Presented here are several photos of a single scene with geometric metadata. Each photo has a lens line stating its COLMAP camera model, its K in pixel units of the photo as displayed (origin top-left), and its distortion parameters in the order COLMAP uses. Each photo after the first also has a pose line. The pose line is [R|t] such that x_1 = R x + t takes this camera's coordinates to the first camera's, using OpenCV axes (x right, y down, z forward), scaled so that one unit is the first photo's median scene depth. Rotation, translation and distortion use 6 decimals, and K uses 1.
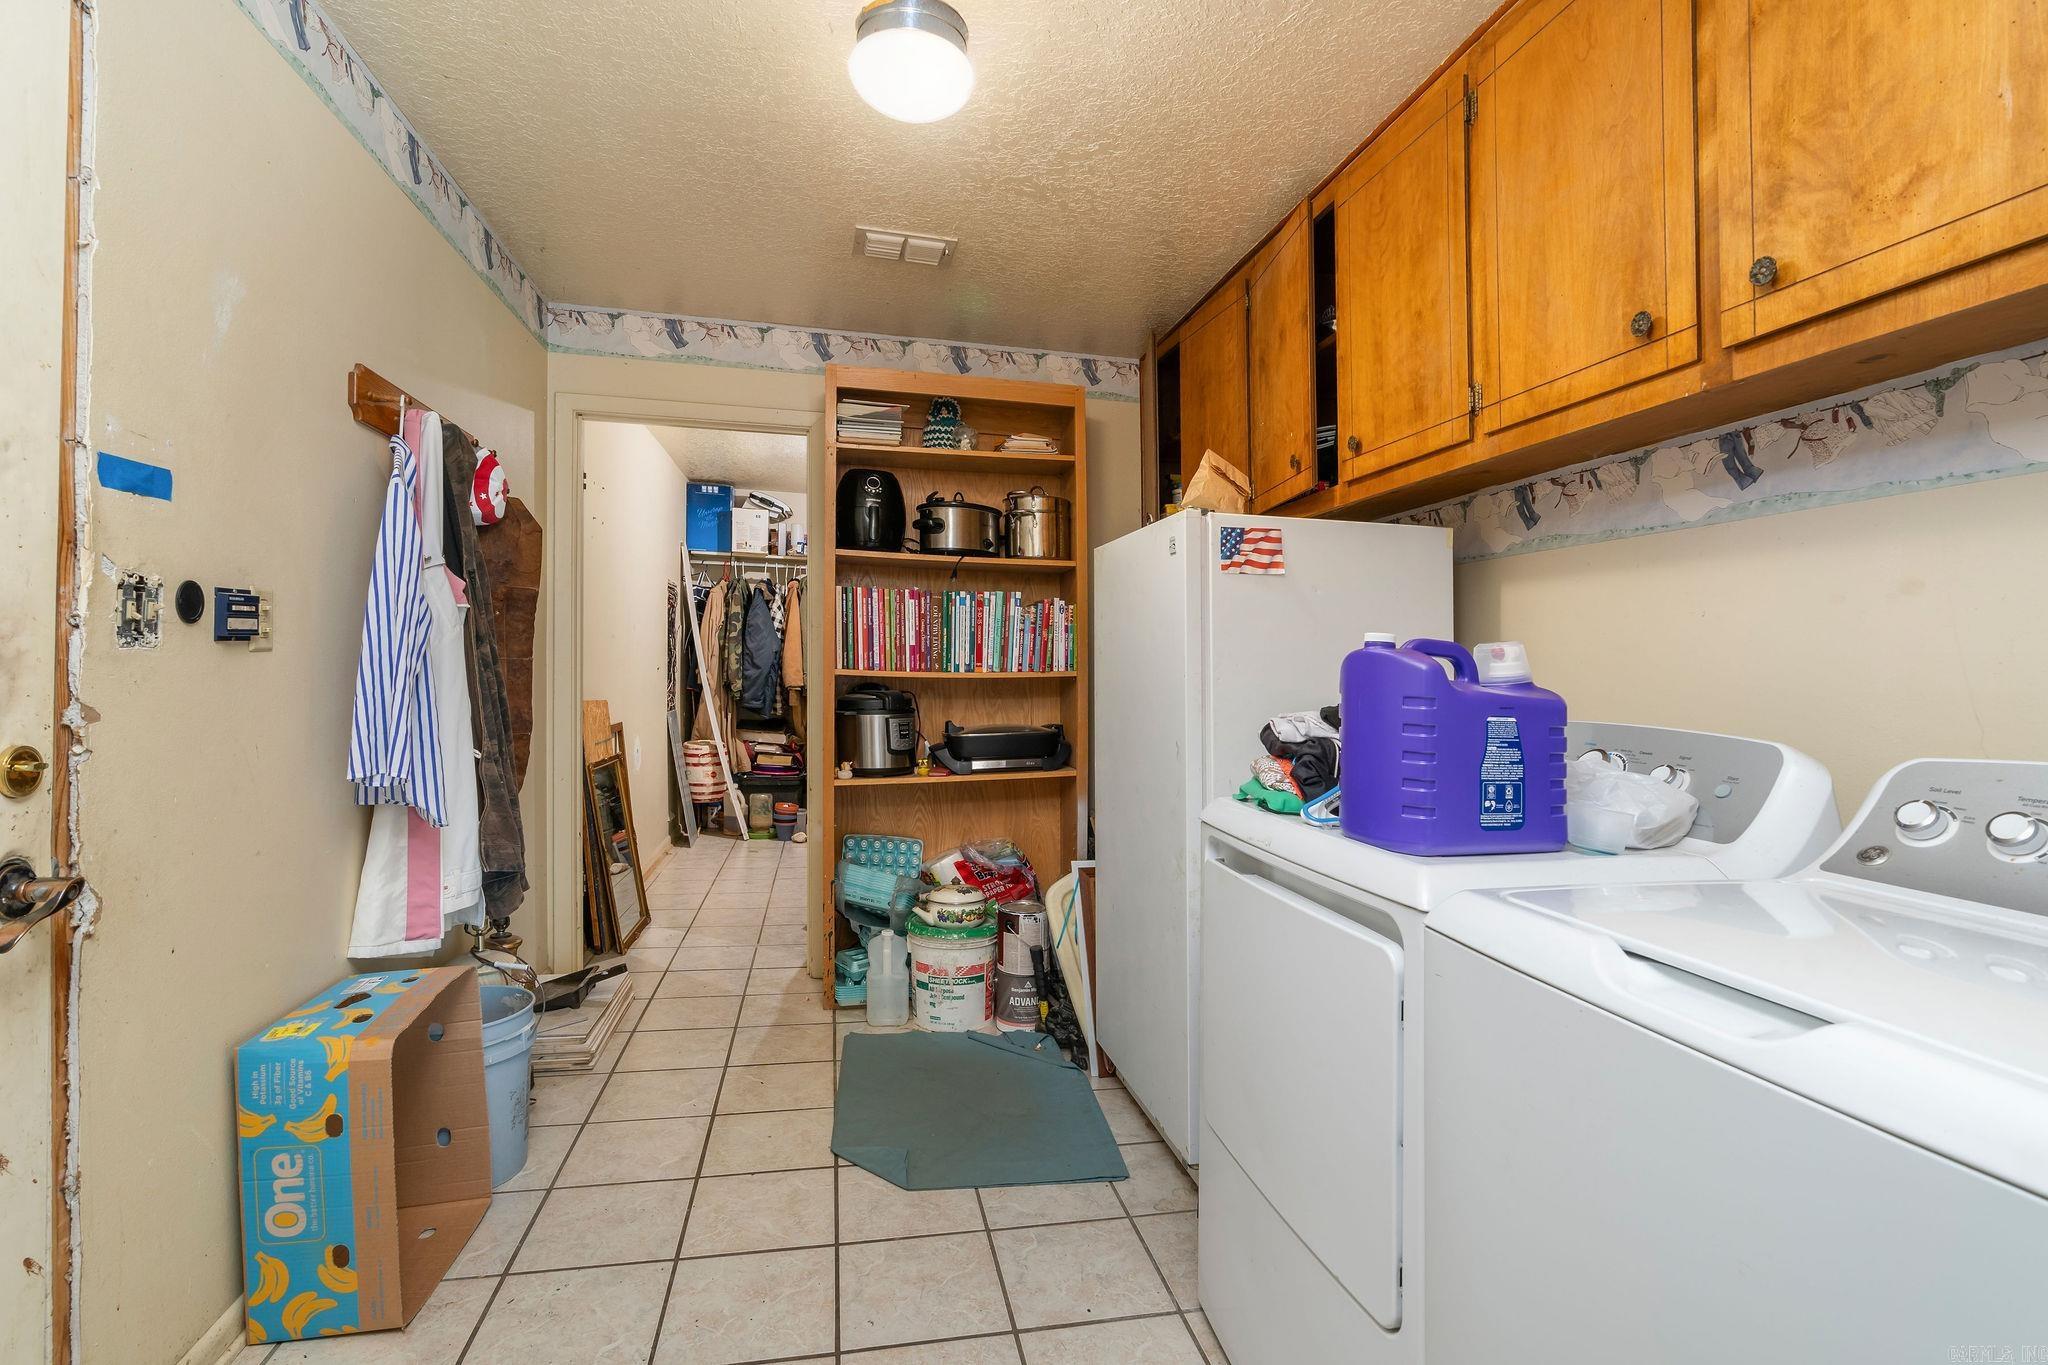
lens RADIAL K [[944.1, 0, 1010.4], [0, 944.1, 699.1], [0, 0, 1]] dist [-0.007467, 0.000400]
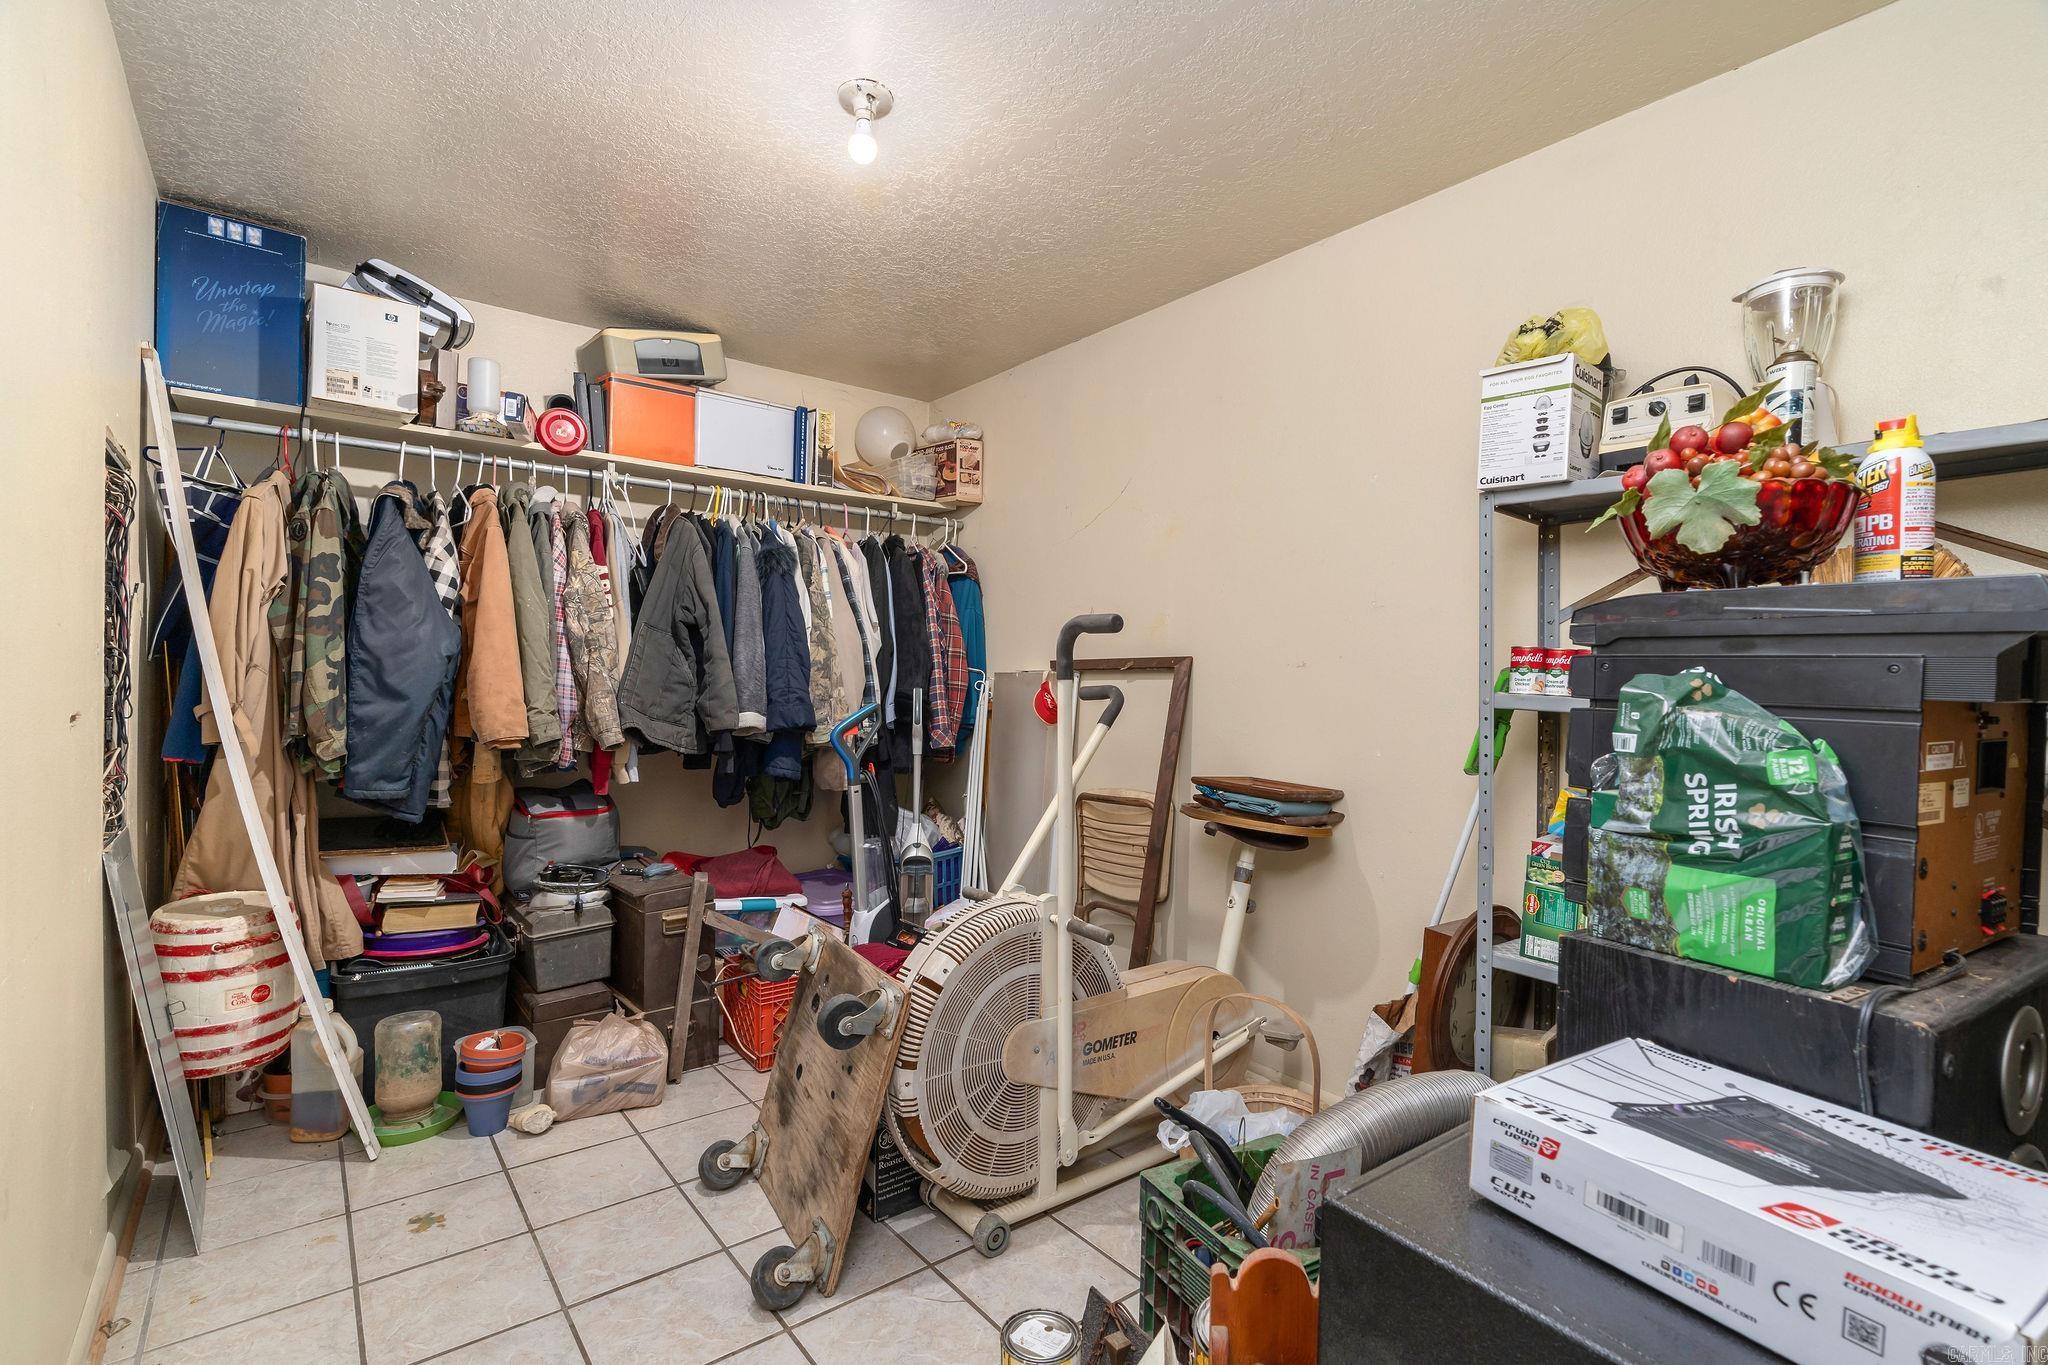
lens RADIAL K [[944.1, 0, 1034.9], [0, 944.1, 682.8], [0, 0, 1]] dist [-0.007467, 0.000400]
pose [[0.898379, -0.018002, 0.438851, -0.198609], [0.032558, 0.999140, -0.025665, -0.020218], [-0.438012, 0.037345, 0.898193, 0.526842]]
